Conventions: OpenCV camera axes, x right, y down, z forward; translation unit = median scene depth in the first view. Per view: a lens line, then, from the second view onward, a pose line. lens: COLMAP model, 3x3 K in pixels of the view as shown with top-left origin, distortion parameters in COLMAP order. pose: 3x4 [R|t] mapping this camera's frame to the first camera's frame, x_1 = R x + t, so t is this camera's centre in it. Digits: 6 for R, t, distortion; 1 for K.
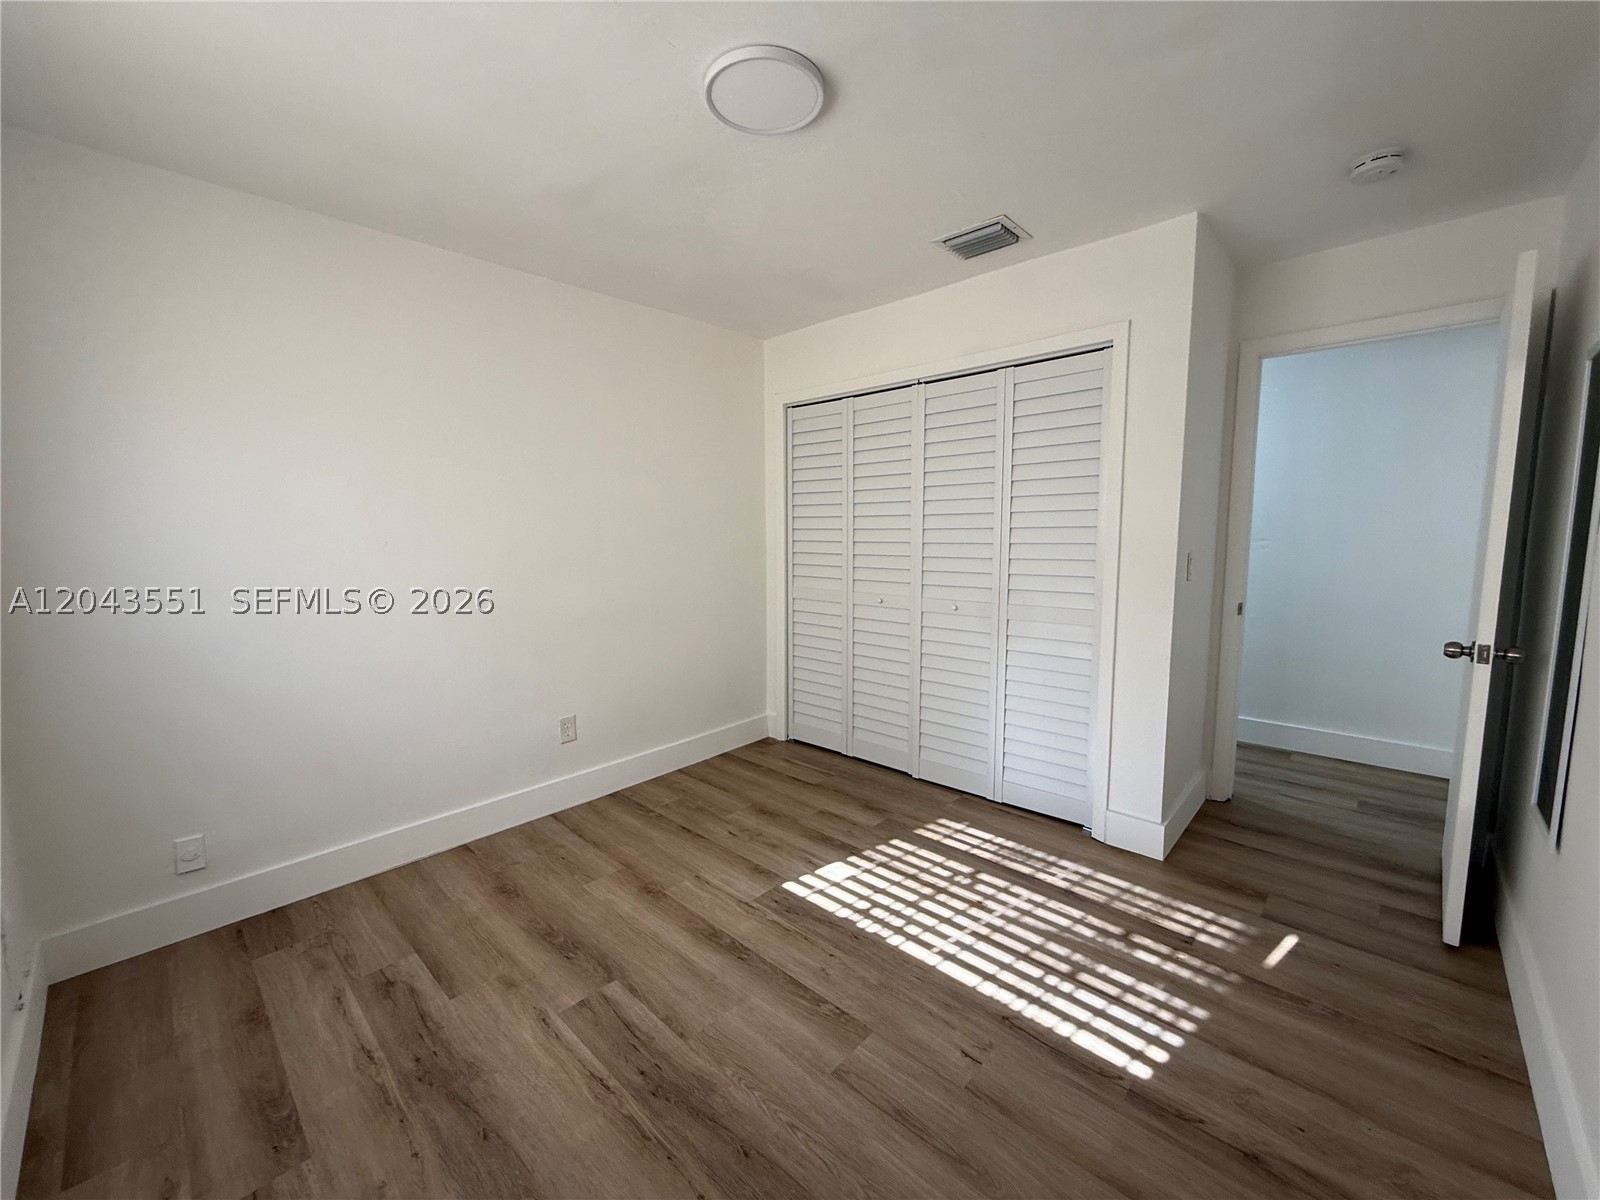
lens RADIAL K [[640.8, 0, 794.1], [0, 640.8, 586.5], [0, 0, 1]] dist [0.002832, -0.000536]
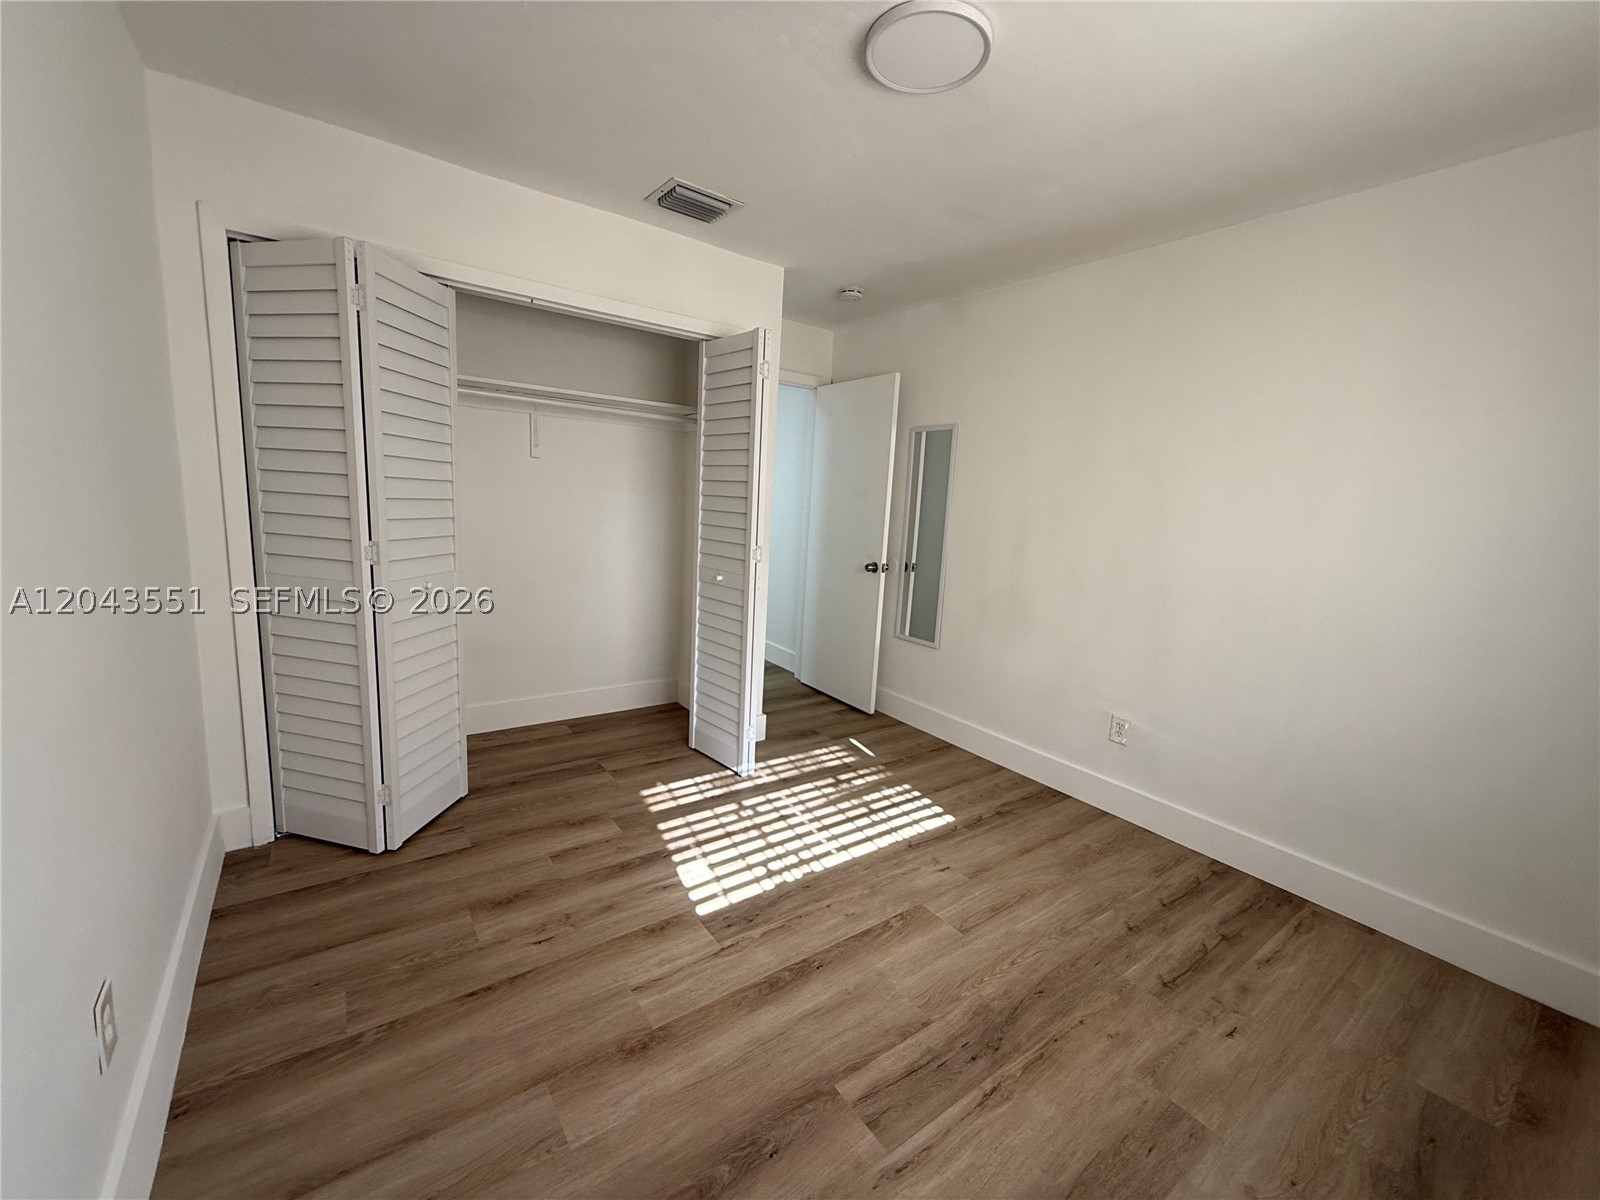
lens RADIAL K [[640.8, 0, 788.1], [0, 640.8, 592.9], [0, 0, 1]] dist [0.002832, -0.000536]
pose [[0.182853, -0.128549, 0.974700, -0.869571], [0.031384, 0.991673, 0.124900, -0.070891], [-0.982639, 0.007751, 0.185364, 0.811905]]
